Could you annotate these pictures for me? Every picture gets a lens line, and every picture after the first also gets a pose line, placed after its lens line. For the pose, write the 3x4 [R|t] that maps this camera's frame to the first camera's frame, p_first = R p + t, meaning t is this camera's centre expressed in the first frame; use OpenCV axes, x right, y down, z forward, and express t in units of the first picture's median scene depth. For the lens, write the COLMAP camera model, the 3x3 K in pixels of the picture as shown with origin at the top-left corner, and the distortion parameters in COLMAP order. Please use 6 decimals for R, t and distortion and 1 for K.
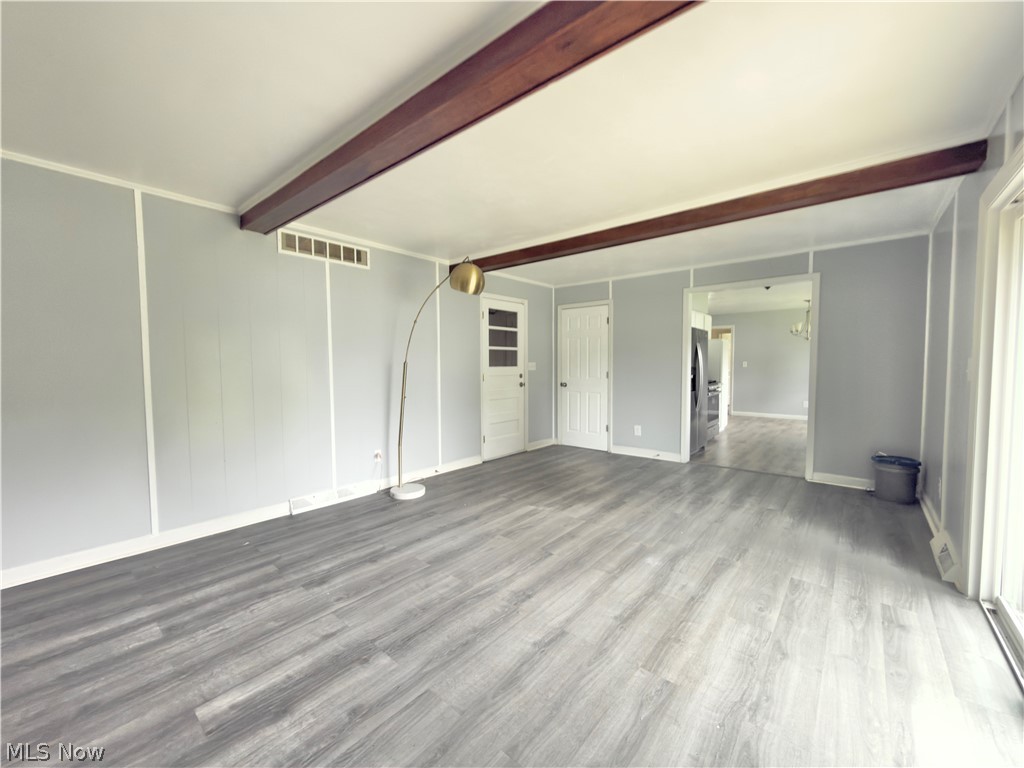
lens RADIAL K [[409.8, 0, 512.0], [0, 409.8, 384.0], [0, 0, 1]] dist [-0.000390, -0.000362]
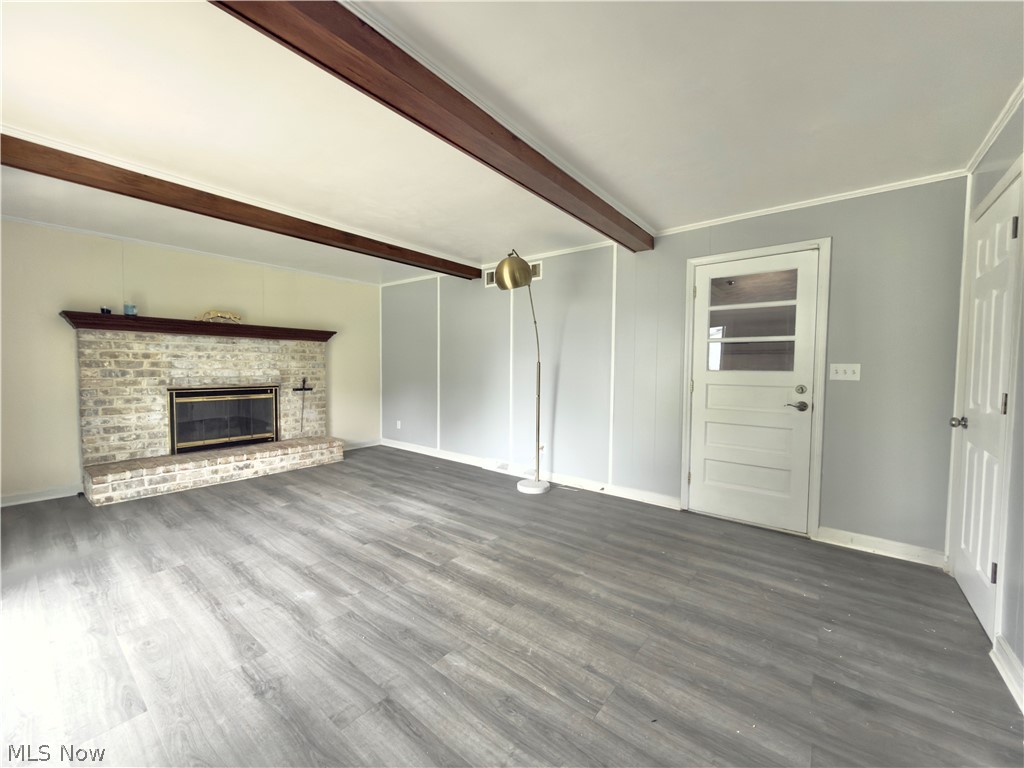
lens RADIAL K [[409.8, 0, 512.0], [0, 409.8, 384.0], [0, 0, 1]] dist [-0.000390, -0.000362]
pose [[0.031227, 0.047667, -0.998375, 1.019865], [-0.059362, 0.997187, 0.045753, -0.054967], [0.997748, 0.057837, 0.033969, 1.186927]]
